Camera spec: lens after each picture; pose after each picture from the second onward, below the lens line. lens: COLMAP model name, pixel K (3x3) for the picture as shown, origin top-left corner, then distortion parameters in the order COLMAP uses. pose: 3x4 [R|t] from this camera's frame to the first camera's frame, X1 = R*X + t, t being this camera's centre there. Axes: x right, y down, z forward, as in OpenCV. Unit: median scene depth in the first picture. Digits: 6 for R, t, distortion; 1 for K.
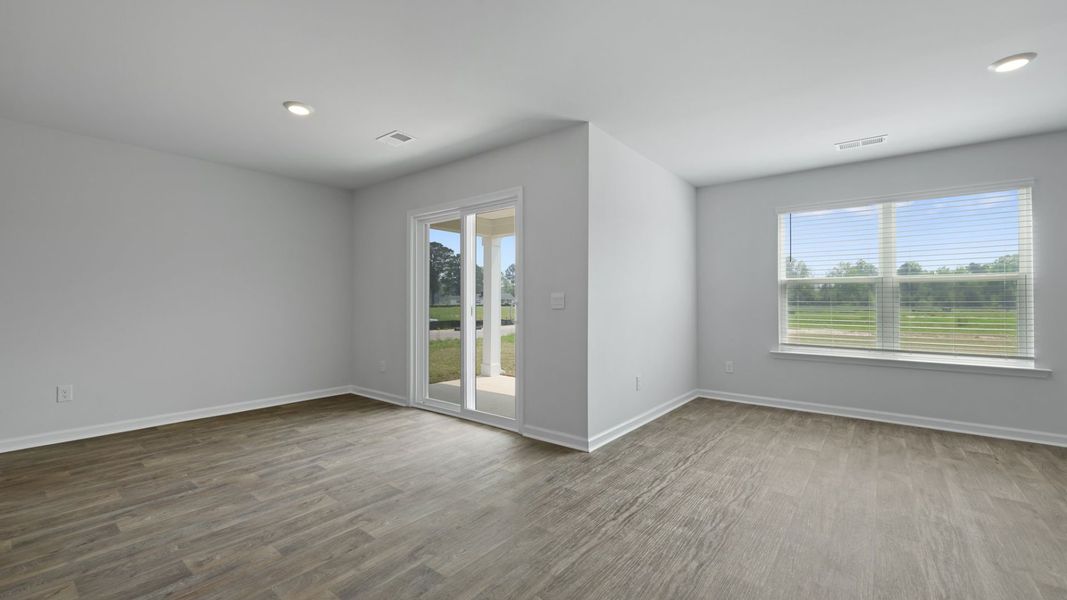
lens RADIAL K [[440.3, 0, 533.8], [0, 440.3, 275.3], [0, 0, 1]] dist [0.015084, -0.004240]
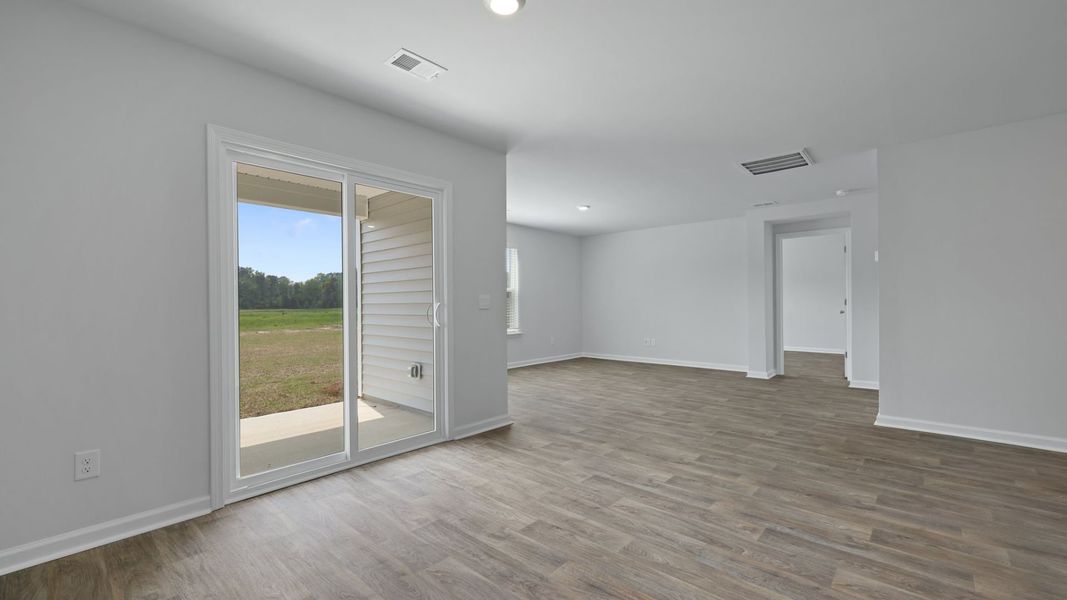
lens RADIAL K [[438.3, 0, 533.5], [0, 438.3, 300.0], [0, 0, 1]] dist [0.001814, -0.000109]
pose [[0.060717, 0.004460, 0.998145, -0.984397], [-0.051364, 0.998679, -0.001337, 0.047257], [-0.996833, -0.051188, 0.060866, 0.786076]]
